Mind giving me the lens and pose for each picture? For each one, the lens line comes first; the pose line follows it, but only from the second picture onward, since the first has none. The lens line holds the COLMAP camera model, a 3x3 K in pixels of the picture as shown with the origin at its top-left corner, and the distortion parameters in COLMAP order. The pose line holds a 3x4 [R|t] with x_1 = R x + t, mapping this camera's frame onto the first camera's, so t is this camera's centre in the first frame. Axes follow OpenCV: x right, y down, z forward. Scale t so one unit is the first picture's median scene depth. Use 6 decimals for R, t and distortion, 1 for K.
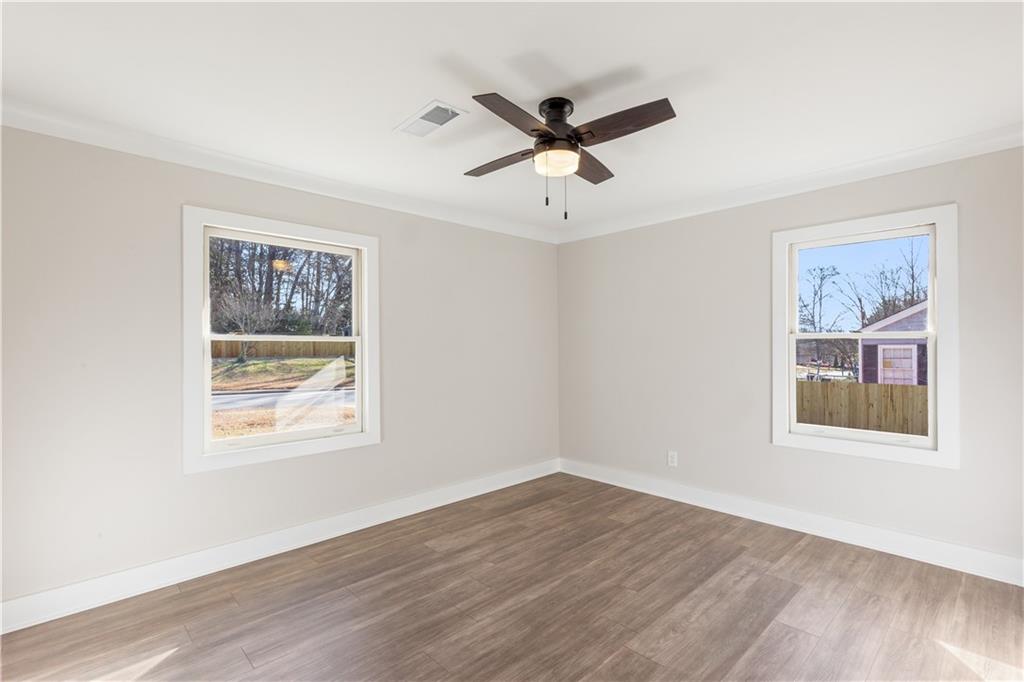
lens RADIAL K [[470.9, 0, 512.0], [0, 470.9, 341.0], [0, 0, 1]] dist [0.003660, 0.000254]
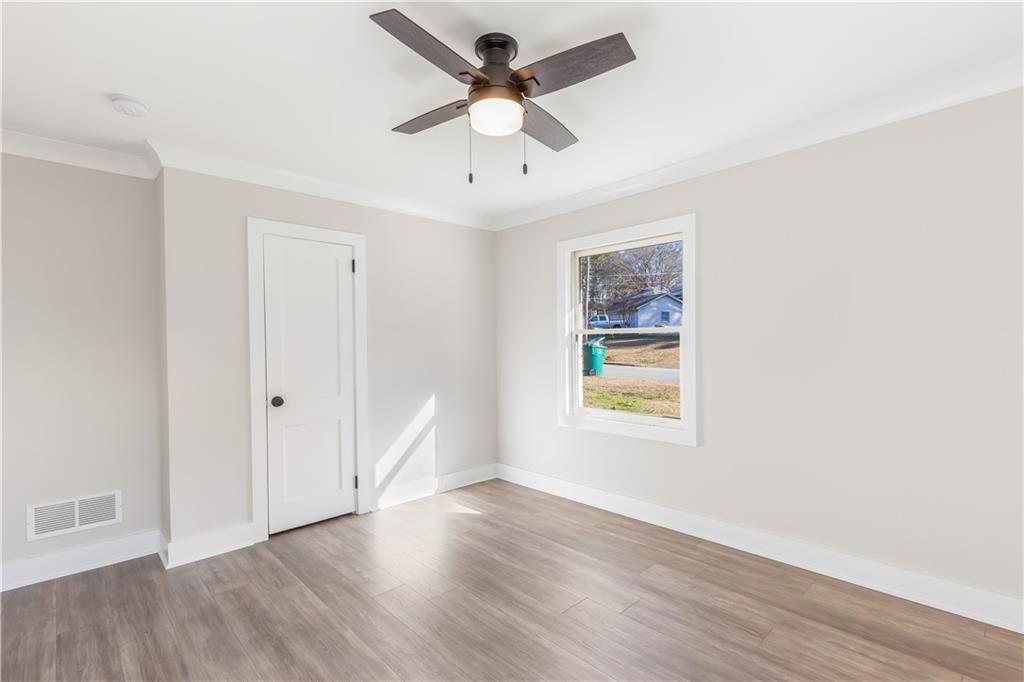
lens RADIAL K [[470.9, 0, 512.0], [0, 470.9, 341.0], [0, 0, 1]] dist [0.003660, 0.000254]
pose [[0.002471, 0.006361, -0.999977, 0.909531], [0.028471, 0.999574, 0.006429, 0.007046], [0.999592, -0.028486, 0.002289, 0.999770]]
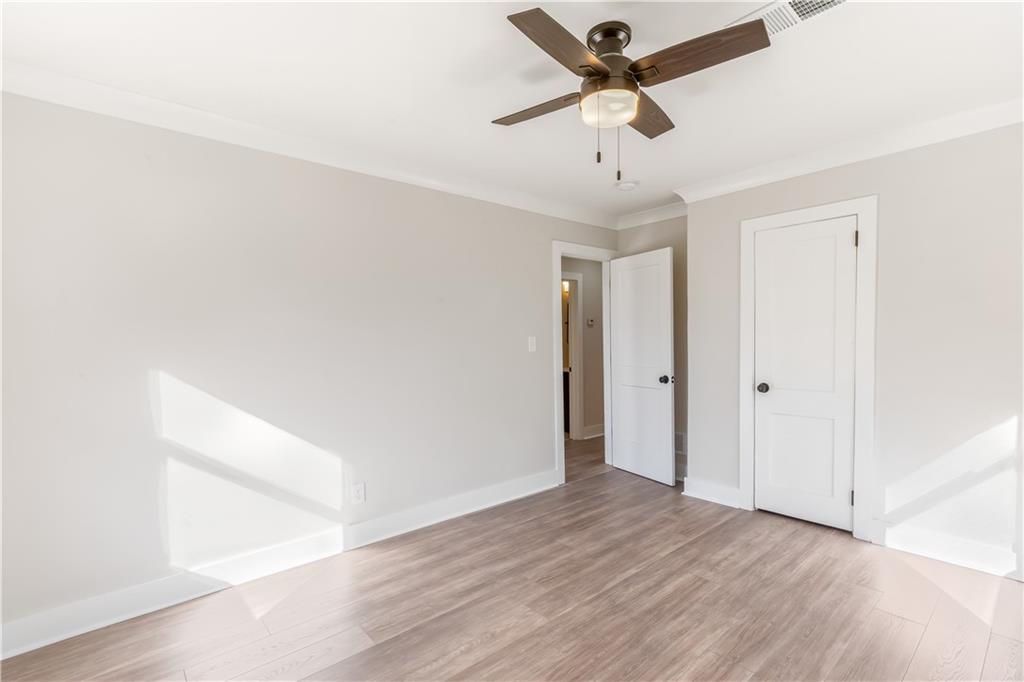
lens RADIAL K [[472.1, 0, 533.2], [0, 472.1, 340.6], [0, 0, 1]] dist [0.000898, 0.000028]
pose [[-0.999719, 0.022159, 0.008414, 0.219984], [0.022103, 0.999733, -0.006757, 0.022111], [-0.008561, -0.006569, -0.999942, 1.794239]]
